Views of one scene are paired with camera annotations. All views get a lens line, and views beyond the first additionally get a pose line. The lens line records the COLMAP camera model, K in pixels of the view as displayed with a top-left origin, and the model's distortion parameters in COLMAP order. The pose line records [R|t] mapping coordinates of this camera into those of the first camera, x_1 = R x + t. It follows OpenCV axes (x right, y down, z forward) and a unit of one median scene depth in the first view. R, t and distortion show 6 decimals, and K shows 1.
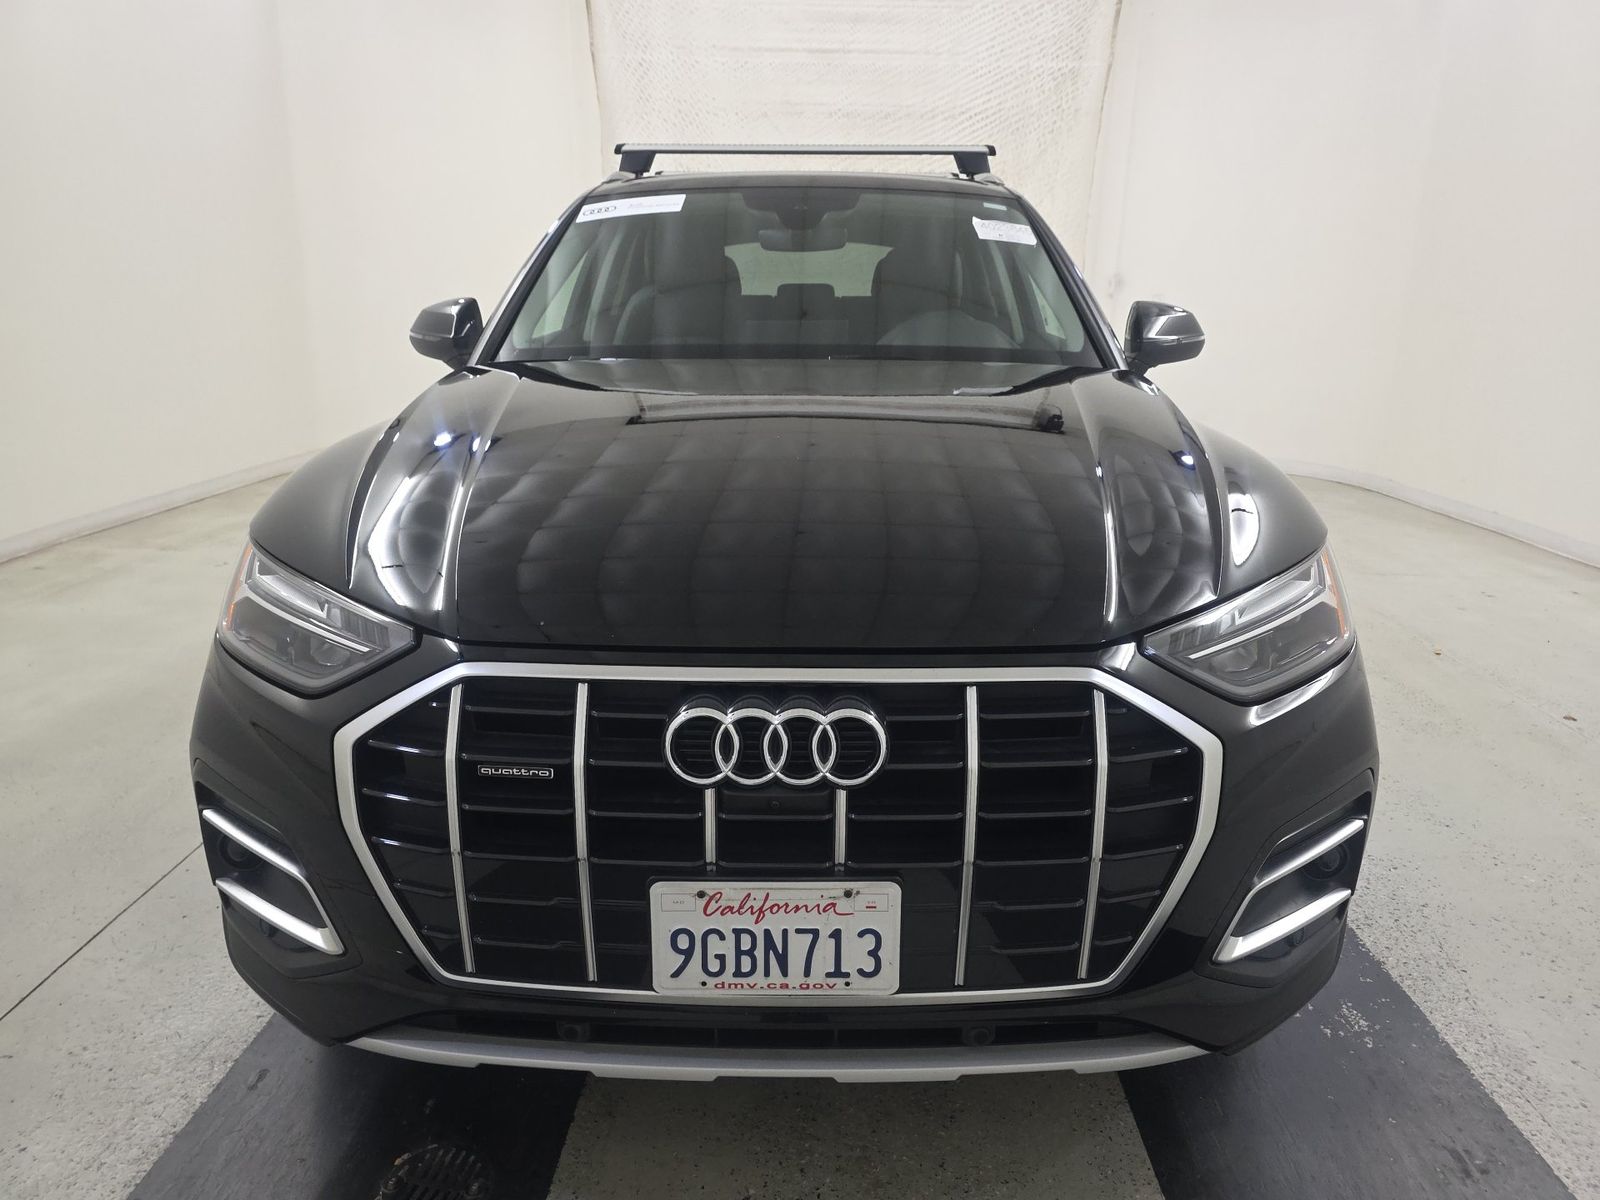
lens RADIAL K [[1057.8, 0, 801.0], [0, 1057.8, 602.9], [0, 0, 1]] dist [-0.005241, -0.004044]
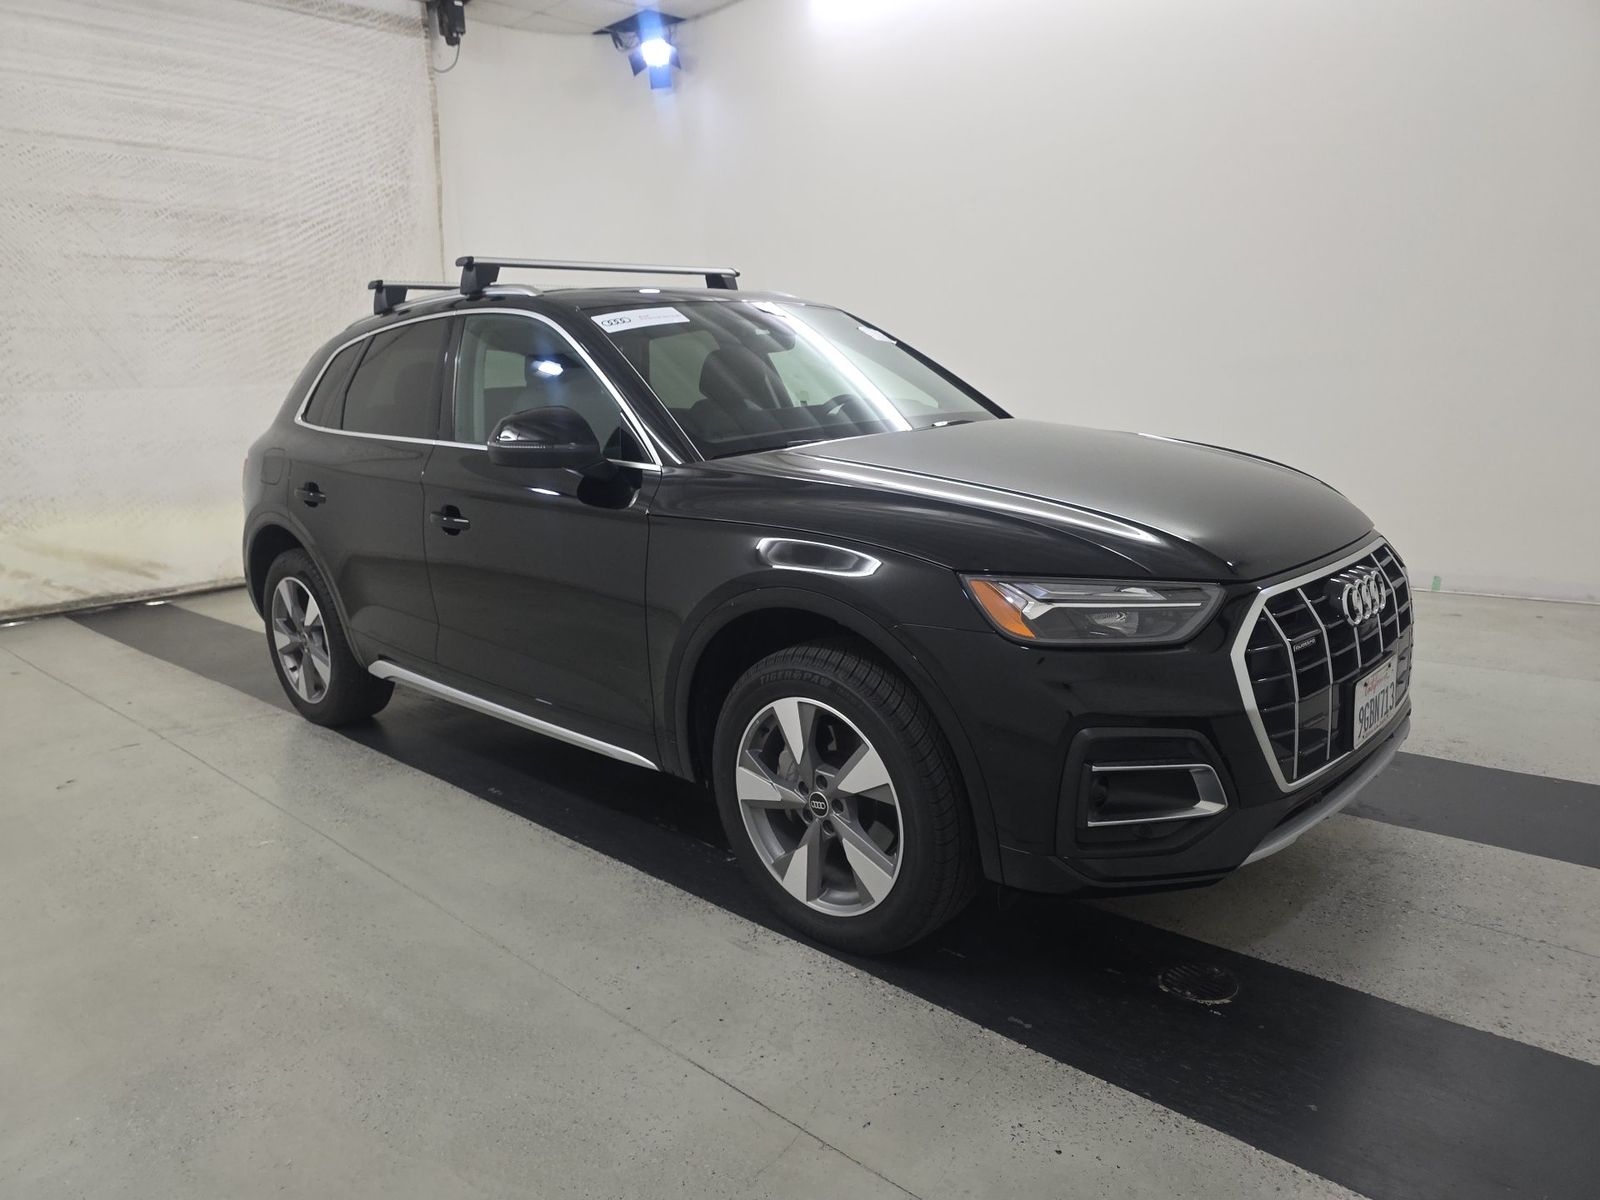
lens RADIAL K [[1057.8, 0, 800.0], [0, 1057.8, 599.0], [0, 0, 1]] dist [-0.005241, -0.004044]
pose [[0.688368, -0.184750, 0.701439, -0.285906], [0.249565, 0.968305, 0.010125, -0.018642], [-0.681077, 0.168085, 0.712658, 0.046348]]
